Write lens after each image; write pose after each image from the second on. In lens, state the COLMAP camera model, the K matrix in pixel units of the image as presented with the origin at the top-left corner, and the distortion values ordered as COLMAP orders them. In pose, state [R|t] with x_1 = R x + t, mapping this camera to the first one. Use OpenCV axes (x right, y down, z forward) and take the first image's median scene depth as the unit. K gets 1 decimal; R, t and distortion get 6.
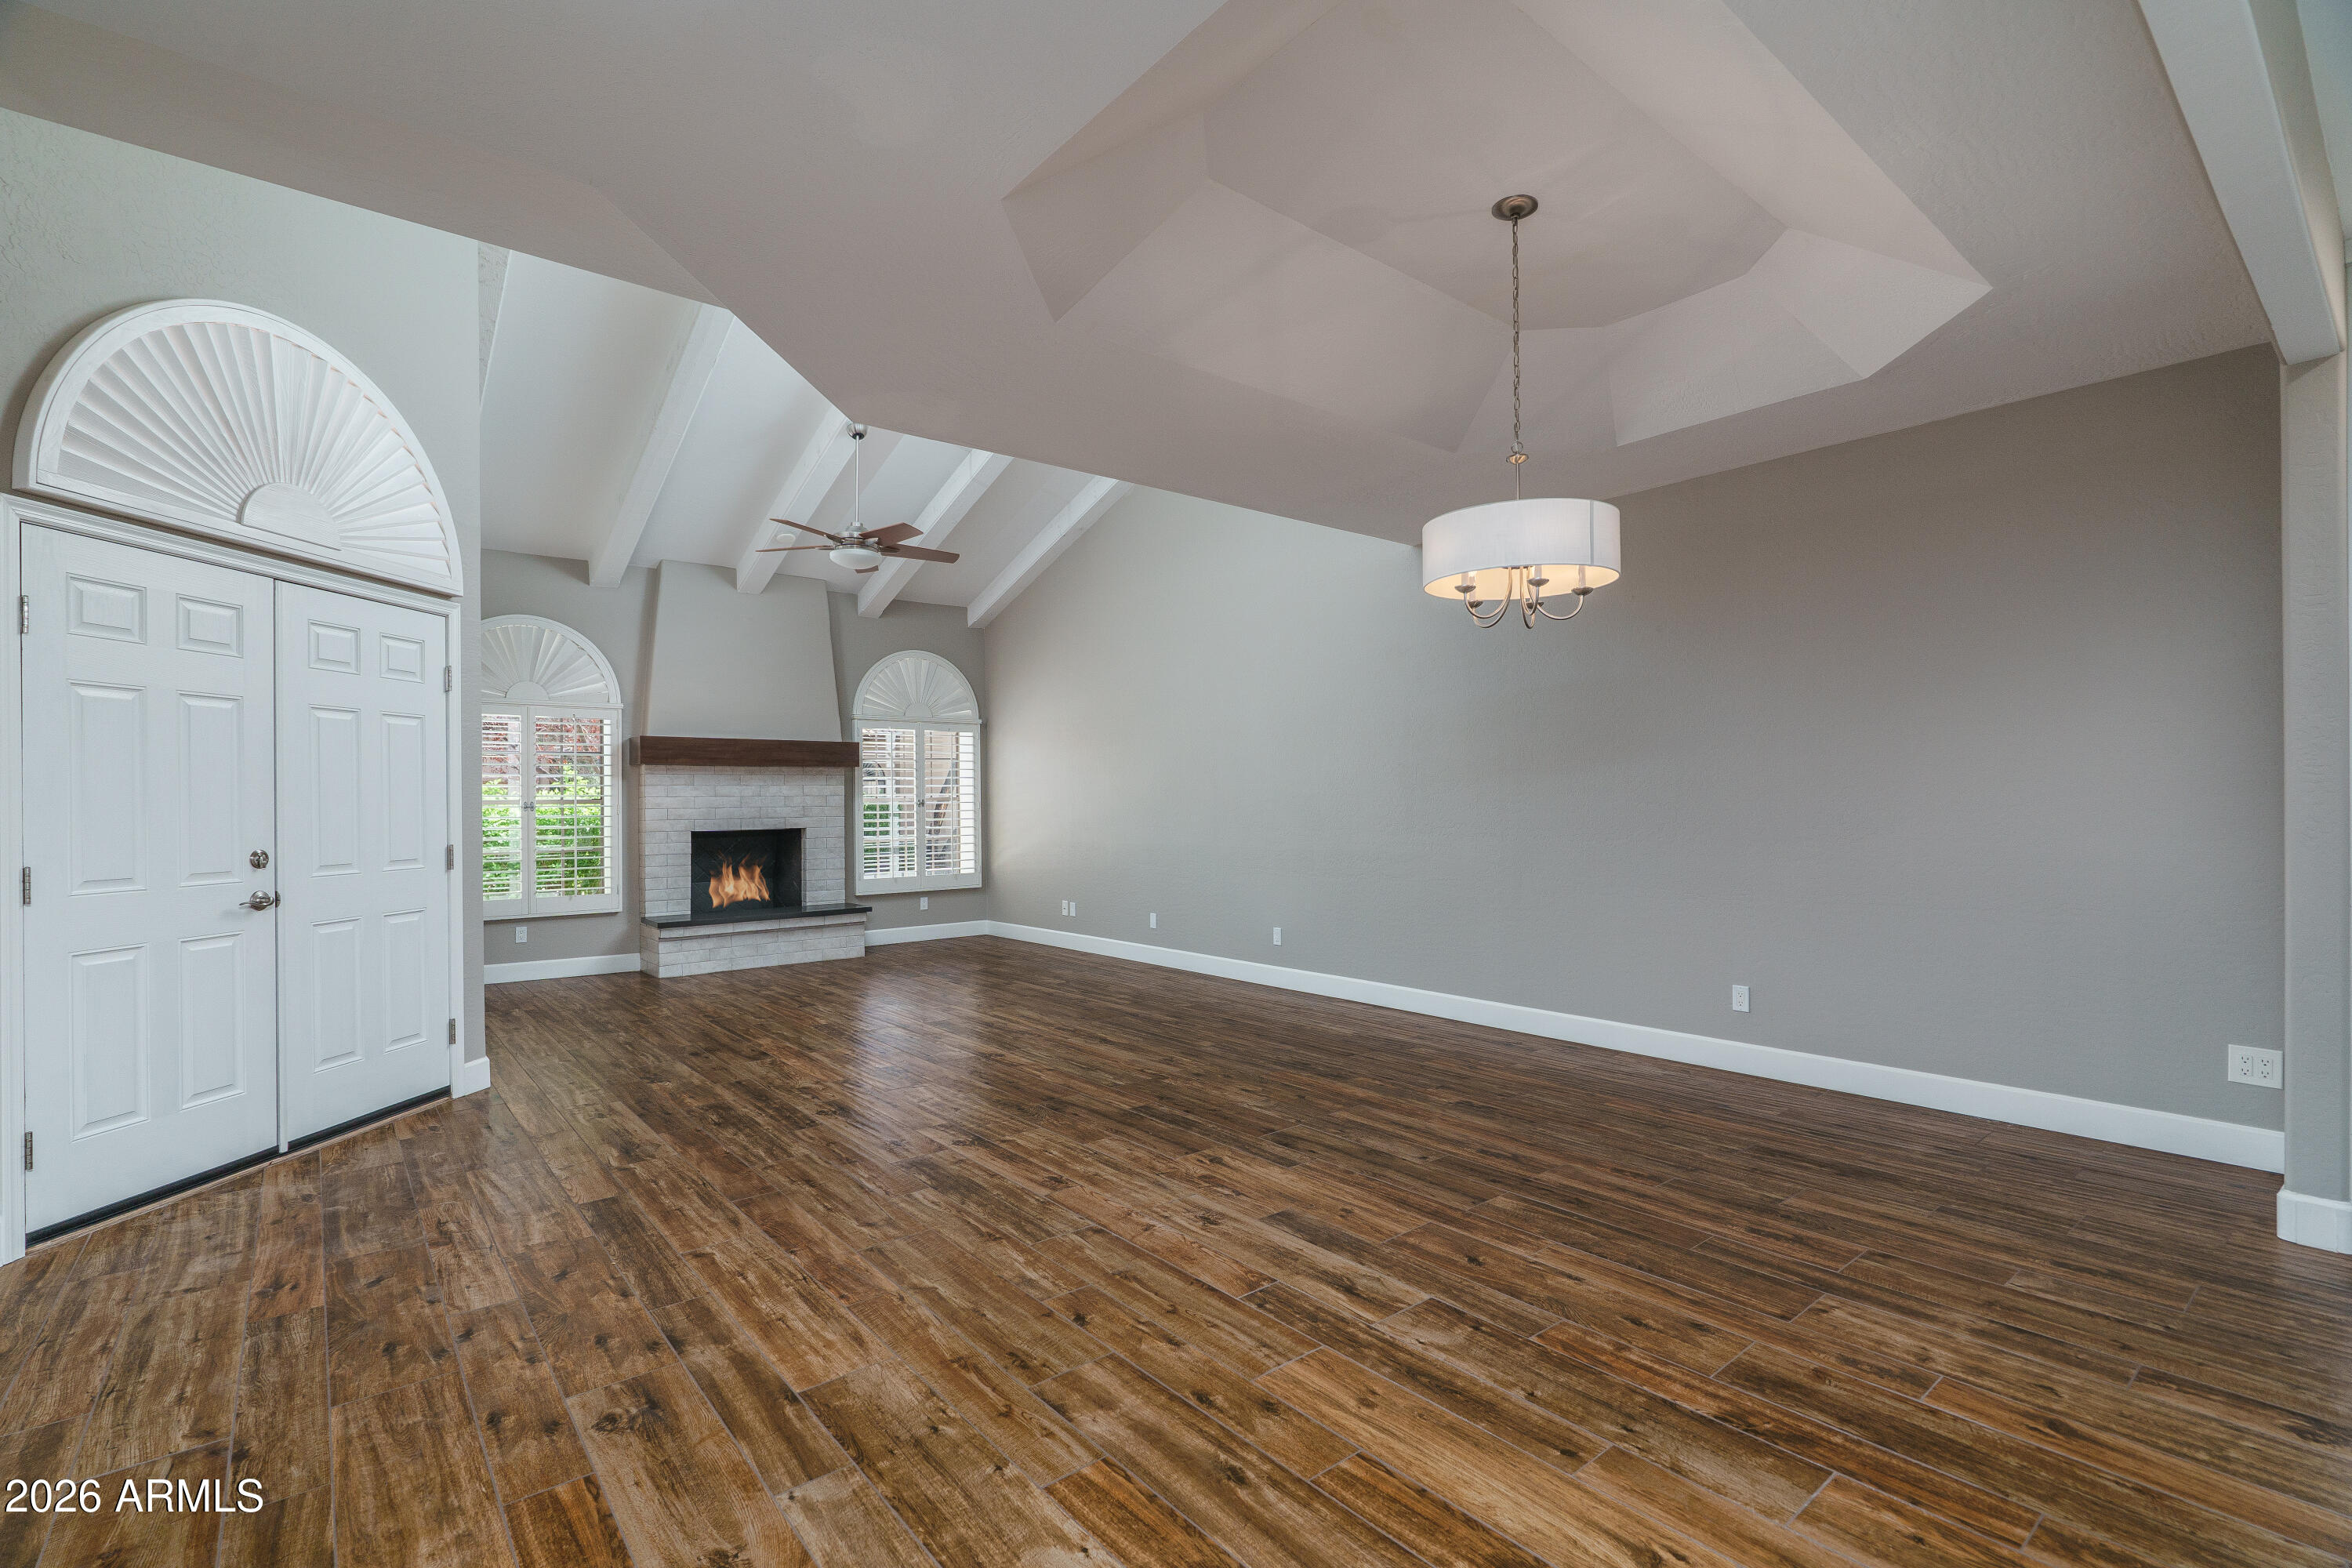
lens RADIAL K [[1062.4, 0, 1166.1], [0, 1062.4, 788.0], [0, 0, 1]] dist [-0.002636, 0.000230]
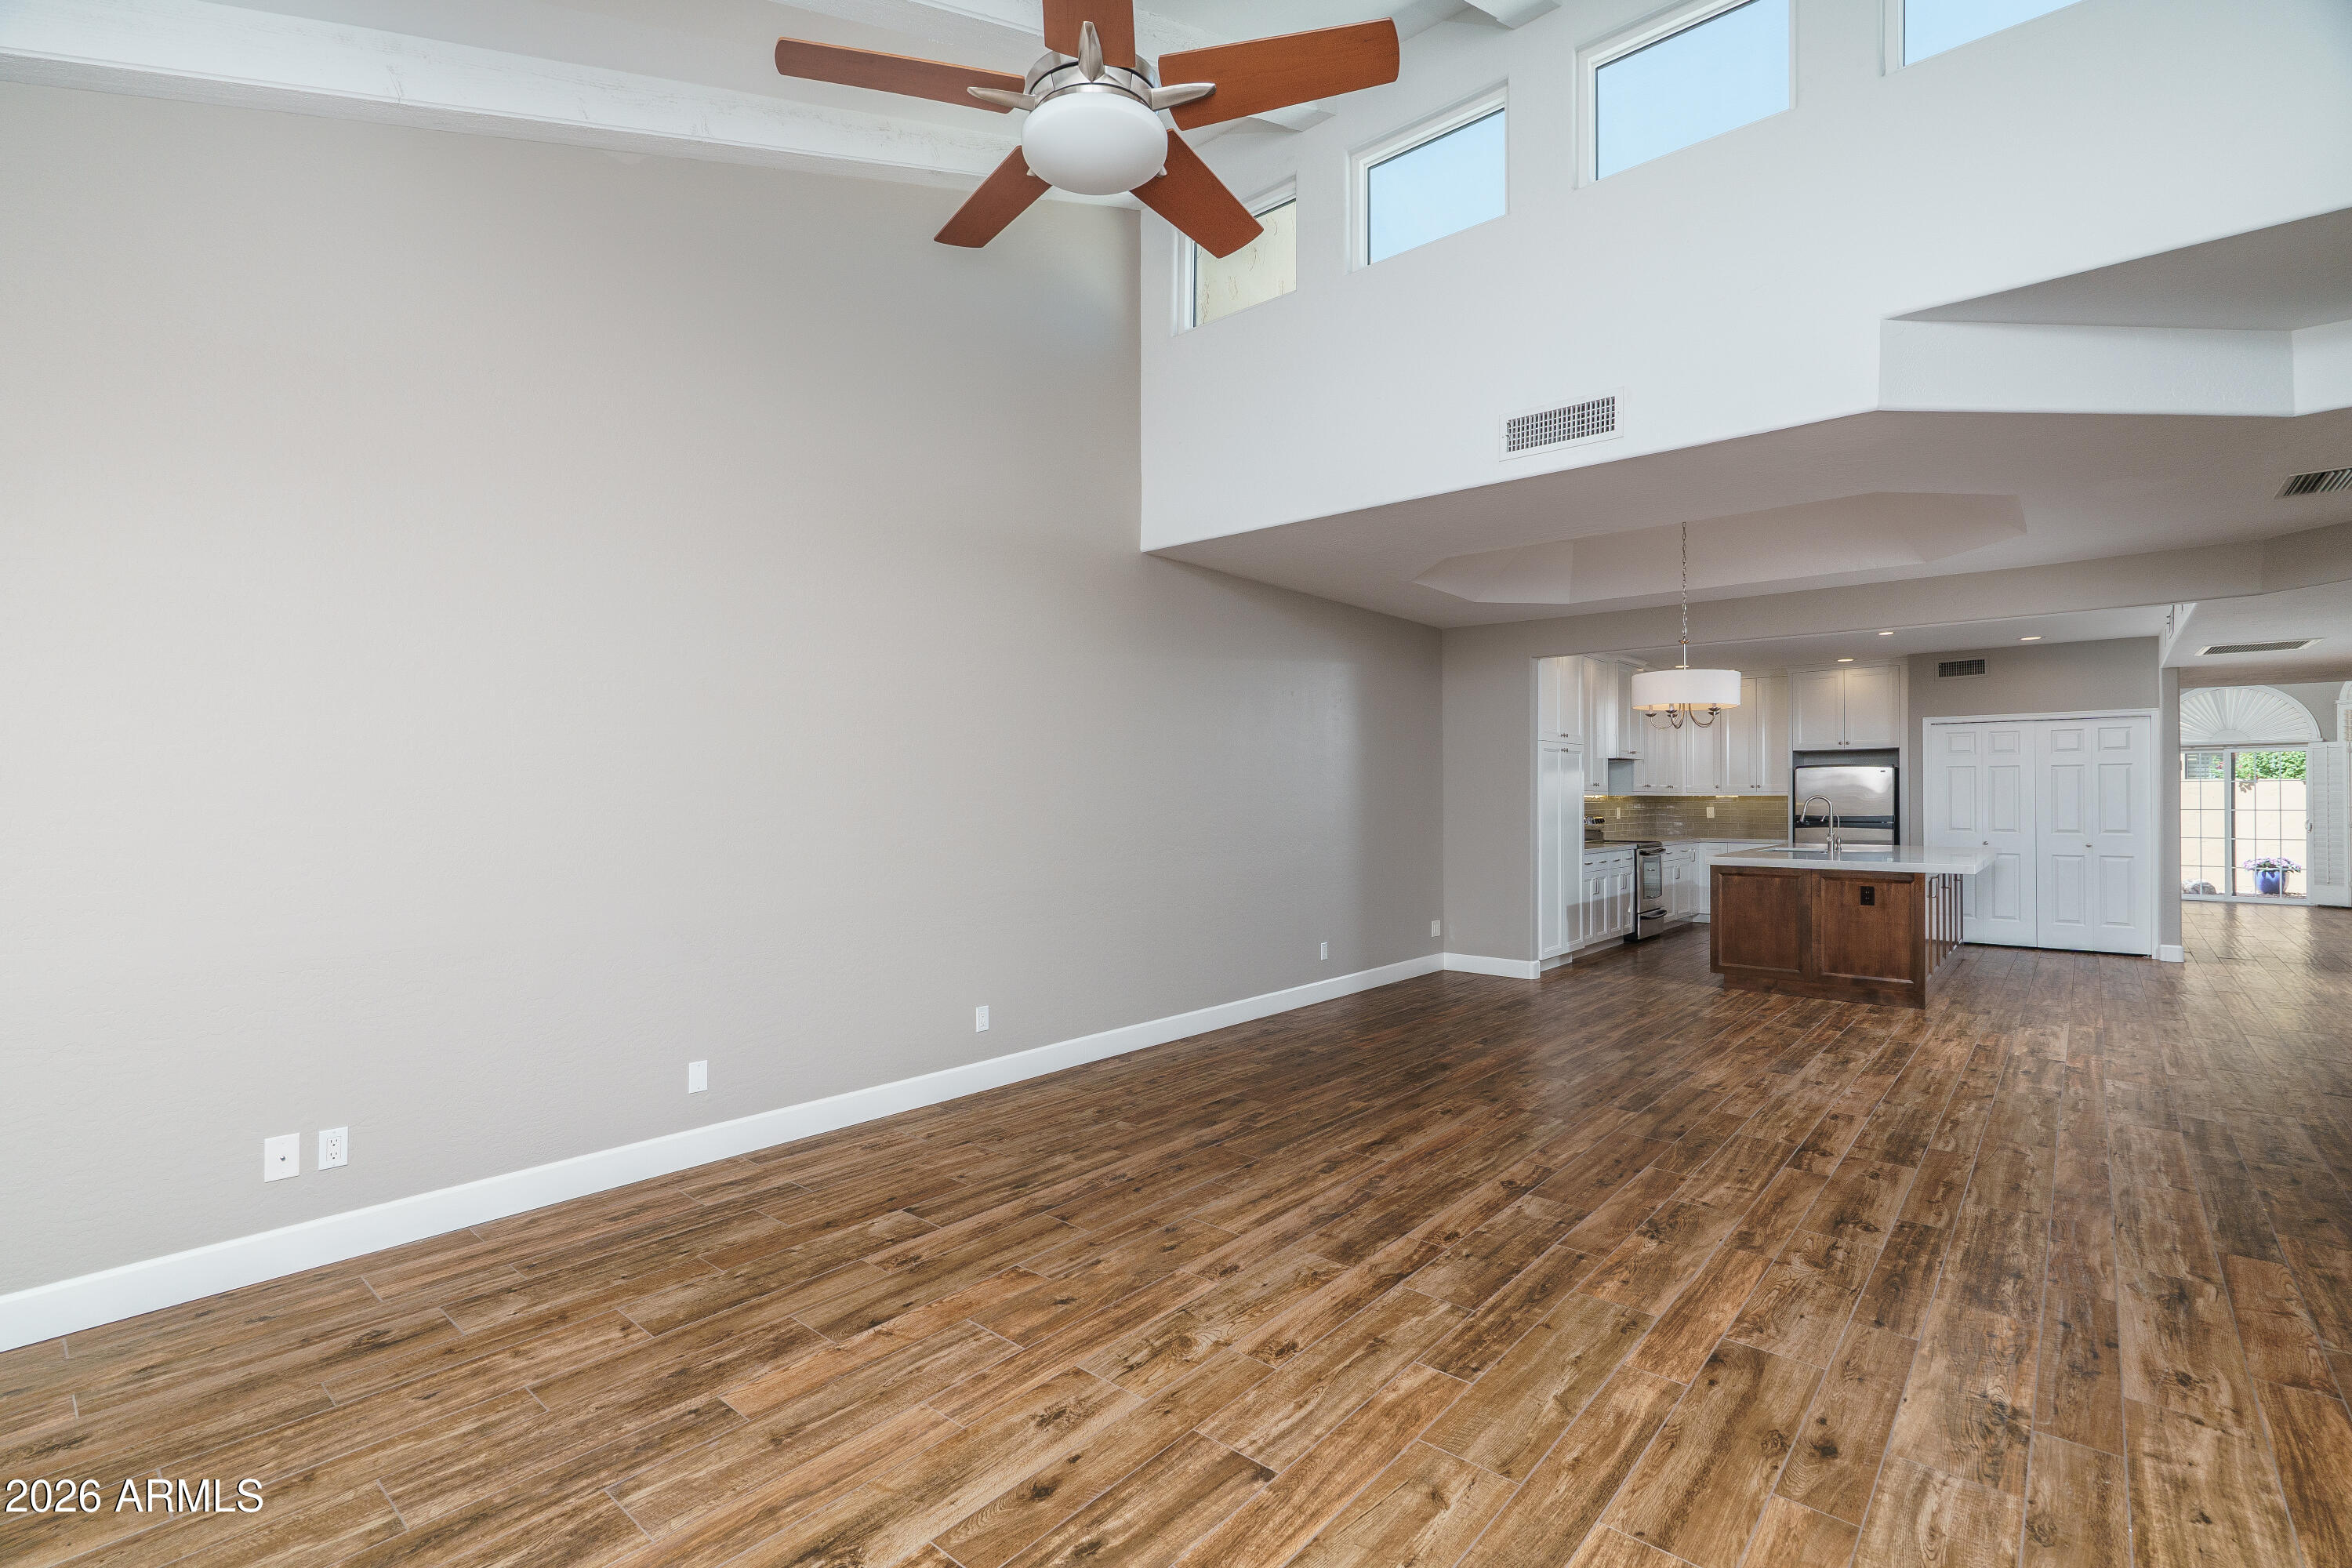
lens RADIAL K [[1064.3, 0, 1172.9], [0, 1064.3, 791.5], [0, 0, 1]] dist [-0.003855, 0.000817]
pose [[-0.177151, 0.014912, 0.984071, -0.929960], [-0.009126, 0.999817, -0.016793, -0.000198], [-0.984141, -0.011955, -0.176982, 1.518419]]
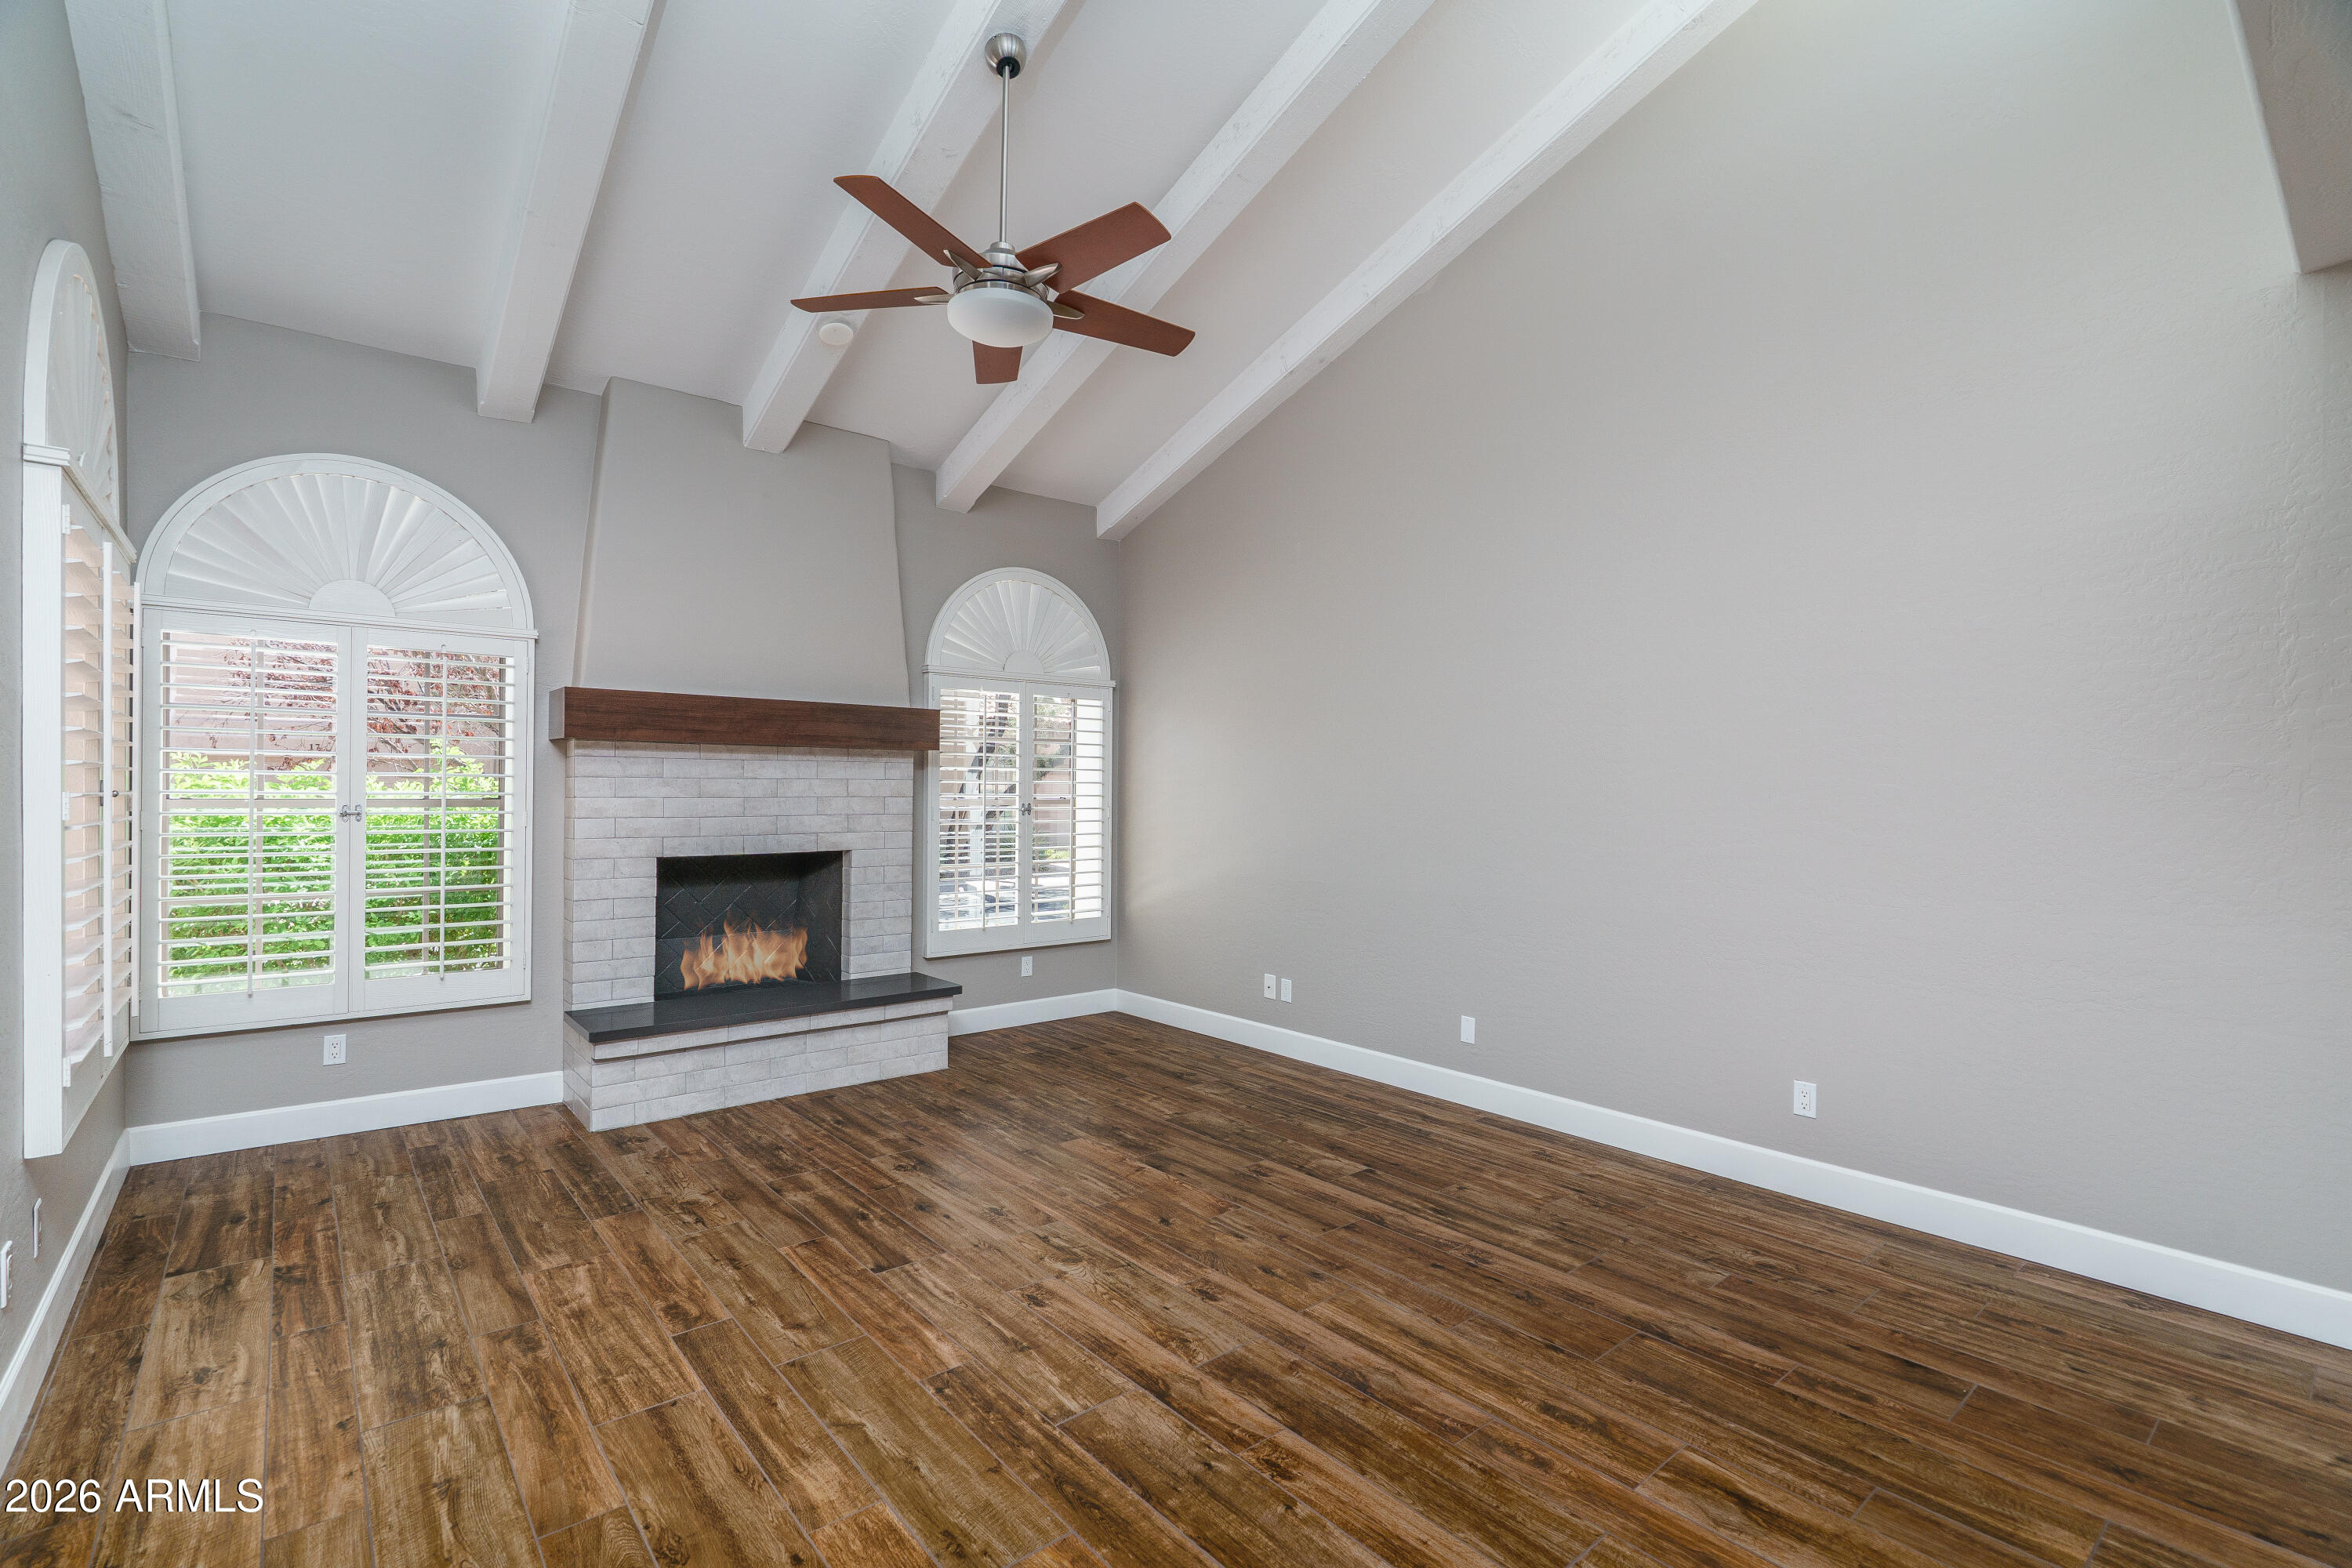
lens RADIAL K [[1062.4, 0, 1166.1], [0, 1062.4, 788.0], [0, 0, 1]] dist [-0.002636, 0.000230]
pose [[0.999788, 0.017748, 0.010486, -0.318014], [-0.017858, 0.999785, 0.010564, -0.013676], [-0.010296, -0.010749, 0.999889, 0.753876]]
